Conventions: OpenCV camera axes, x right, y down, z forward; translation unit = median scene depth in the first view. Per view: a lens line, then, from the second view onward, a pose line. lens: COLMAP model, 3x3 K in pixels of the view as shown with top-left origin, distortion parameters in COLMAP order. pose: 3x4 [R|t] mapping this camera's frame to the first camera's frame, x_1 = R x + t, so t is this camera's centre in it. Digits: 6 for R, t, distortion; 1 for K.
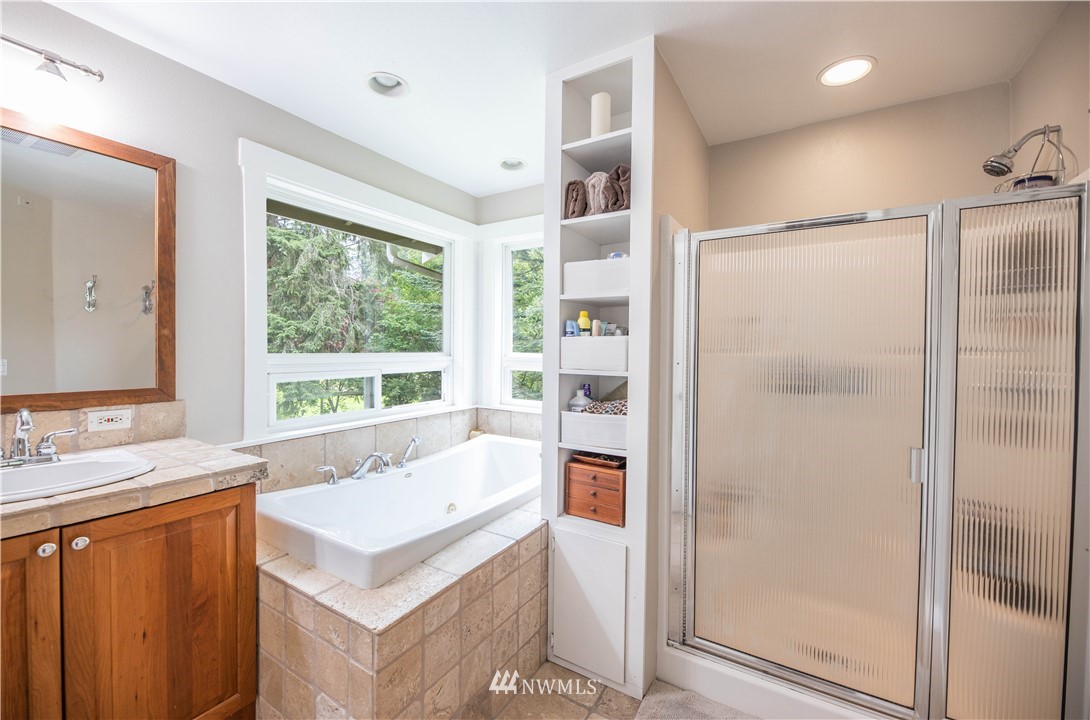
lens RADIAL K [[441.3, 0, 543.7], [0, 441.3, 359.2], [0, 0, 1]] dist [-0.000335, -0.000083]
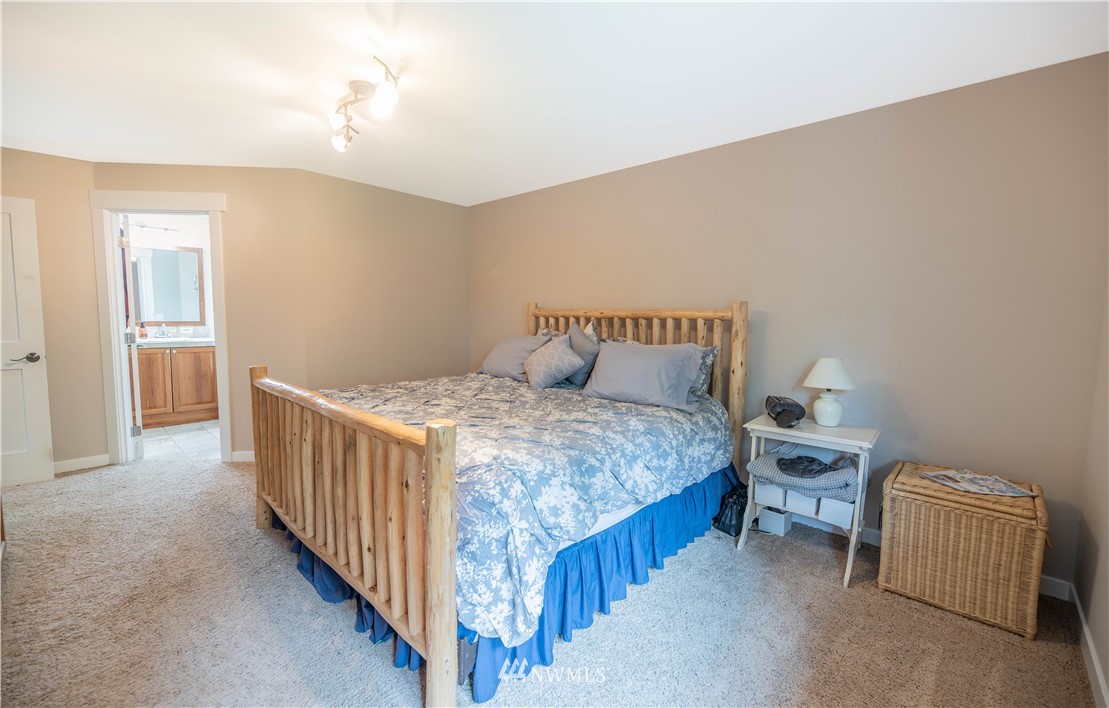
lens RADIAL K [[460.7, 0, 555.6], [0, 460.7, 351.2], [0, 0, 1]] dist [-0.000201, -0.000052]
pose [[0.979924, 0.016170, -0.198715, 2.483475], [-0.003235, 0.997864, 0.065243, 0.057838], [0.199345, -0.063290, 0.977883, -1.895362]]
